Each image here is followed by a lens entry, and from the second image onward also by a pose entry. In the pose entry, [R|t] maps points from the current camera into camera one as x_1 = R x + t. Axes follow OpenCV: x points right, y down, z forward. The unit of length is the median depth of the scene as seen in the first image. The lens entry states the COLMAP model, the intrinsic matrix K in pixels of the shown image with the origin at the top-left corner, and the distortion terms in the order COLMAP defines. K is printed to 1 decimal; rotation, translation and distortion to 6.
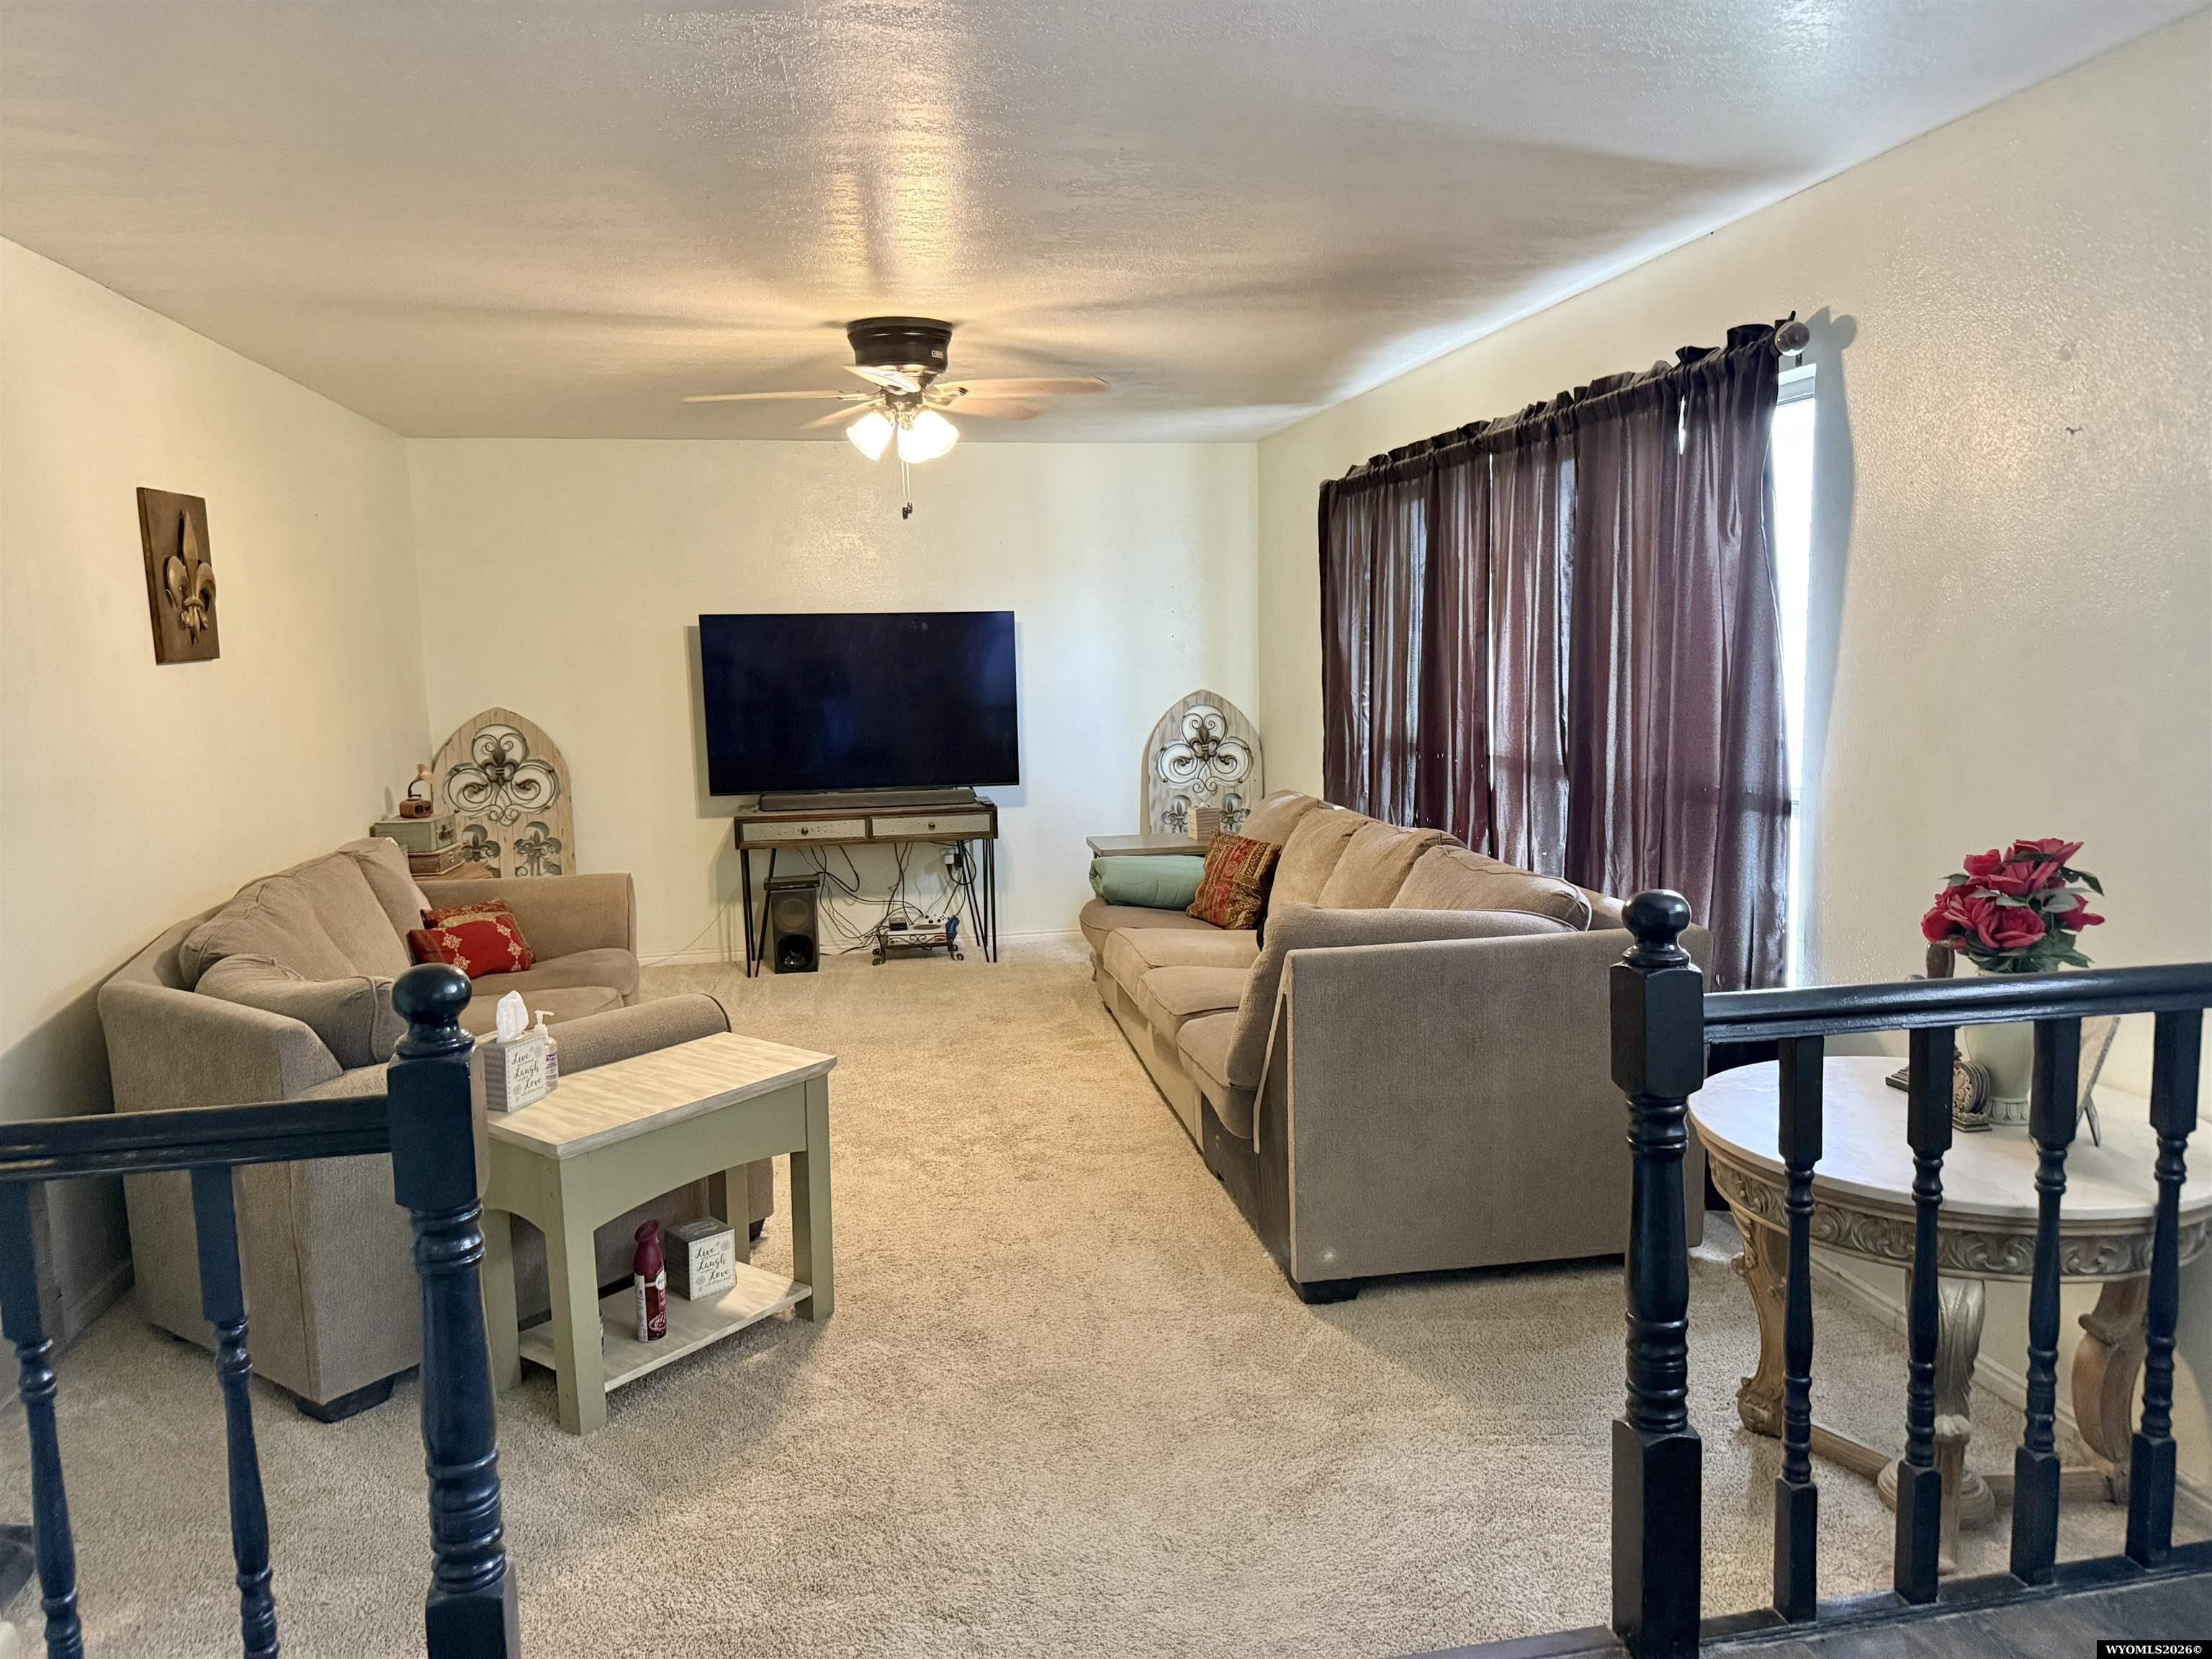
lens RADIAL K [[1546.3, 0, 1139.4], [0, 1546.3, 808.8], [0, 0, 1]] dist [0.060567, -0.080589]
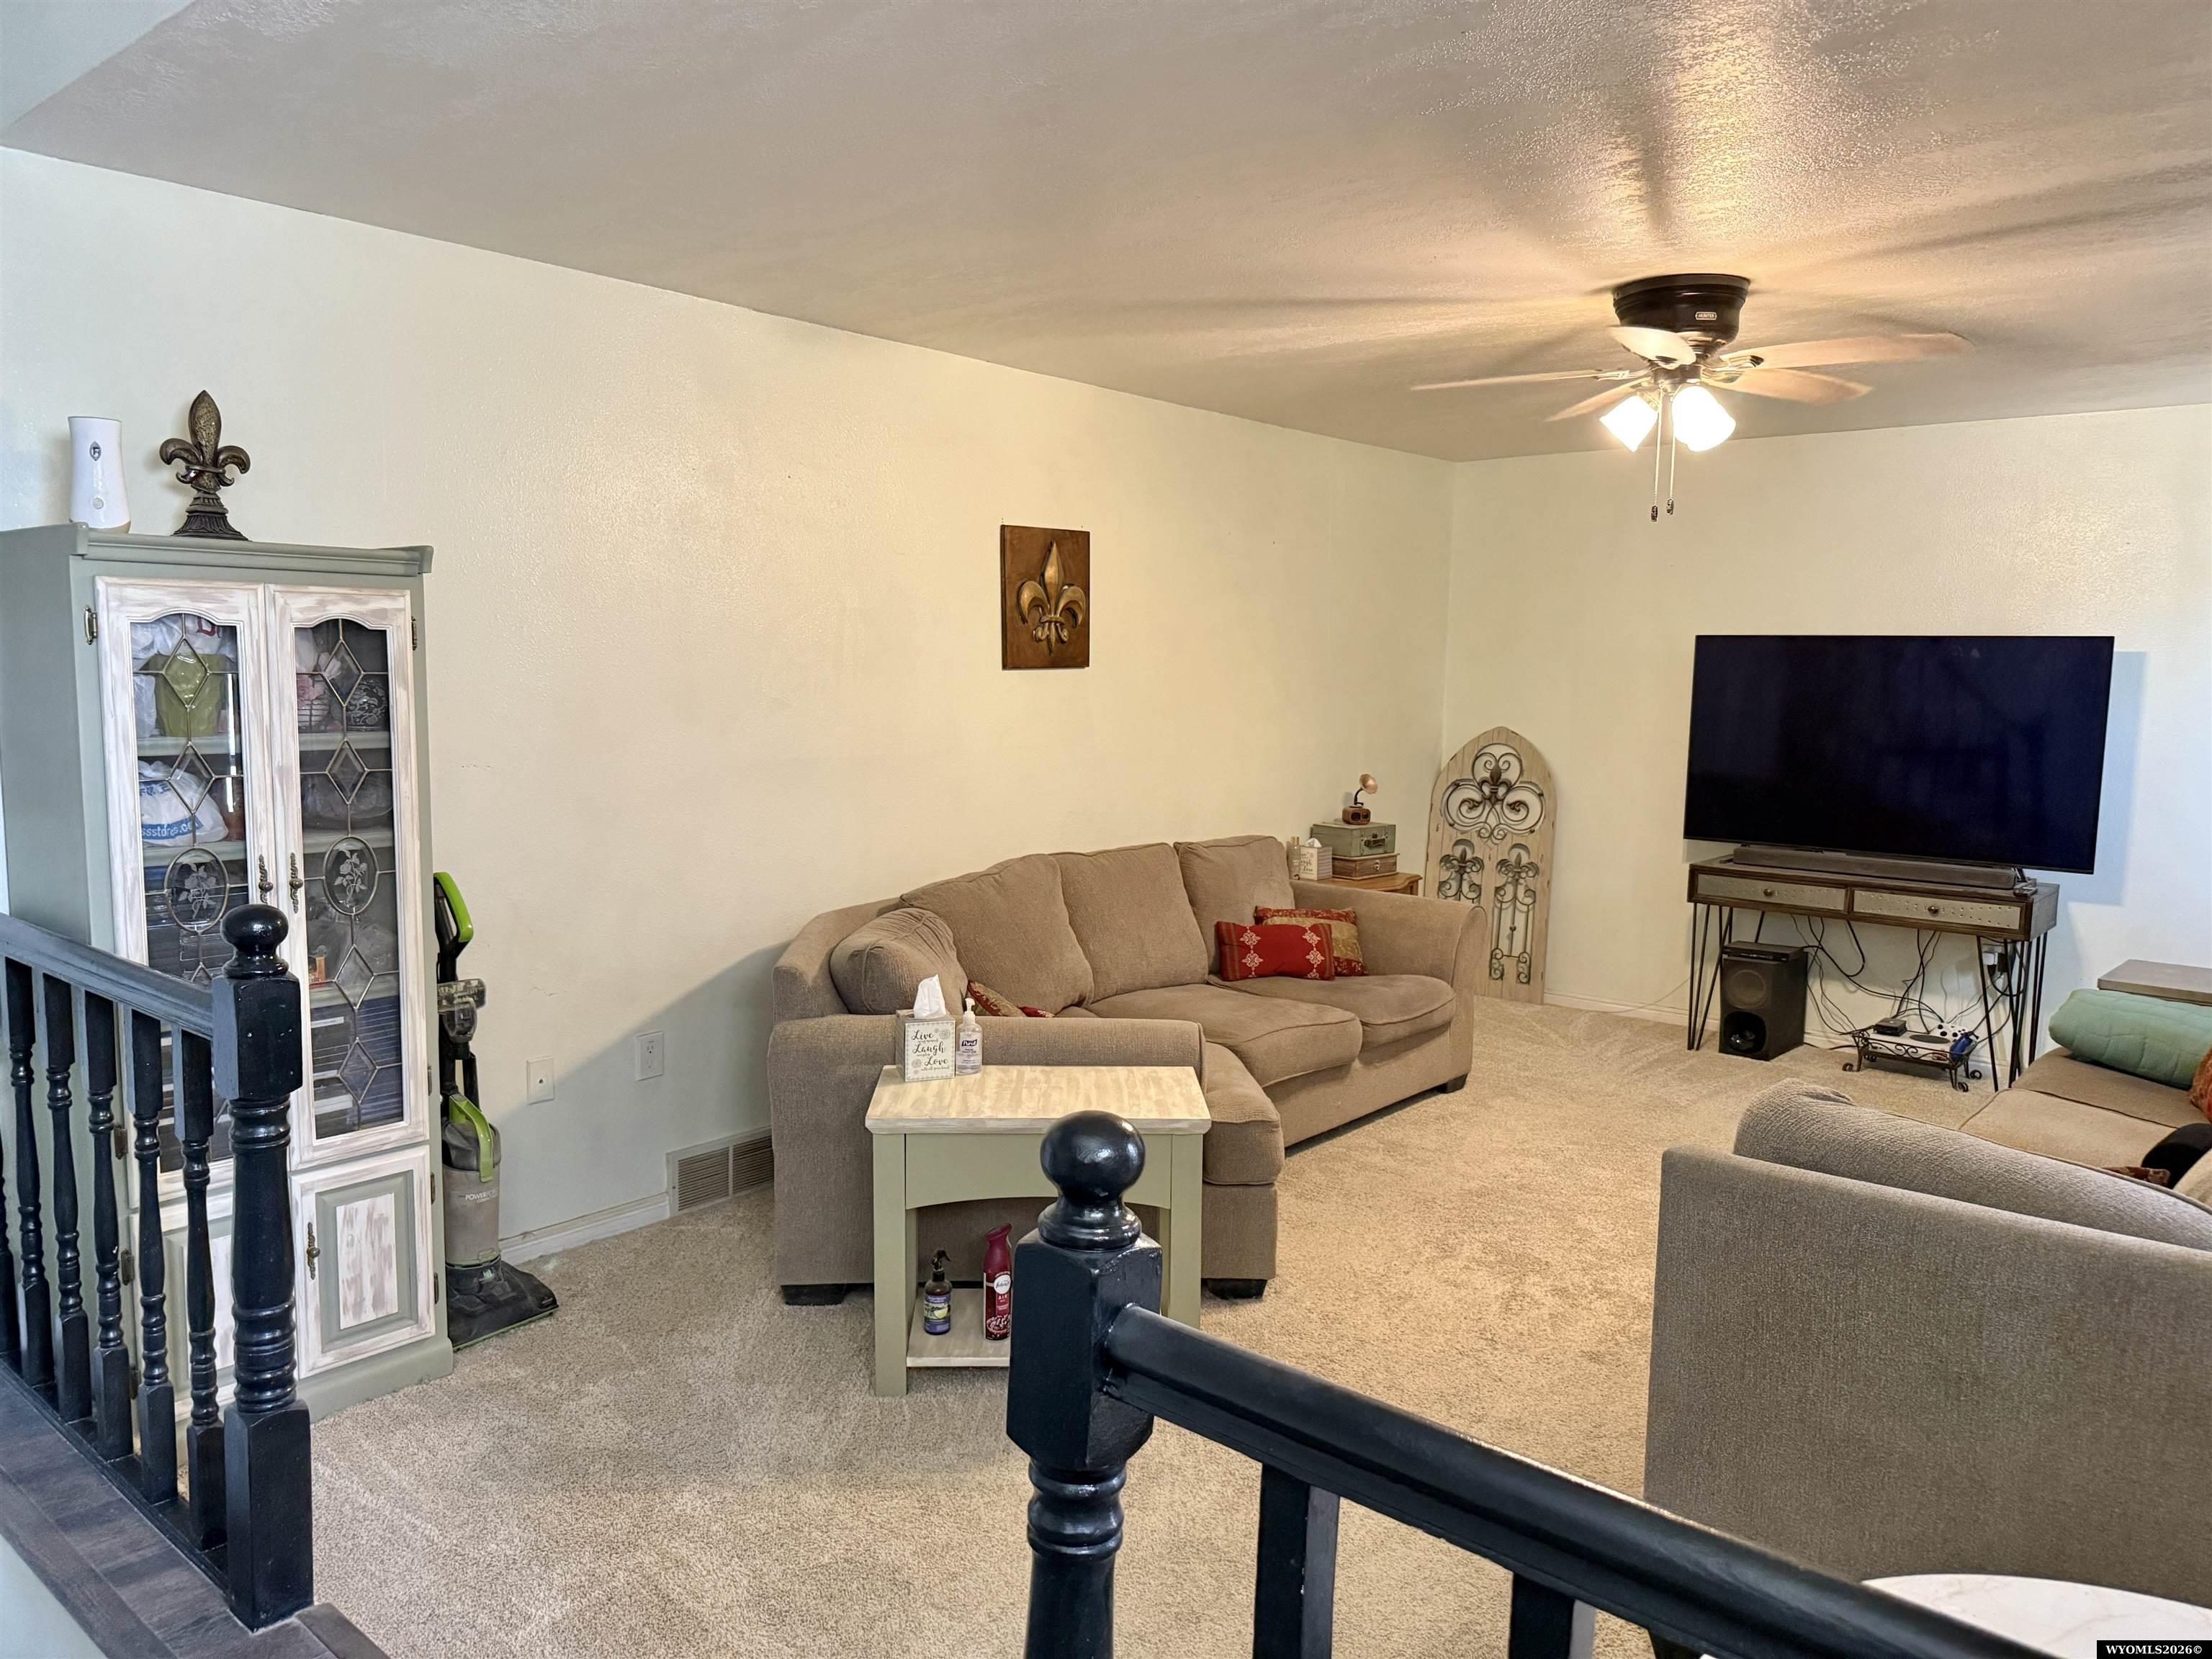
lens RADIAL K [[1546.3, 0, 1139.4], [0, 1546.3, 808.8], [0, 0, 1]] dist [0.060567, -0.080589]
pose [[0.597656, 0.101733, -0.795272, 0.251055], [-0.113117, 0.992694, 0.041979, -0.027979], [0.793733, 0.064870, 0.604798, 0.212223]]
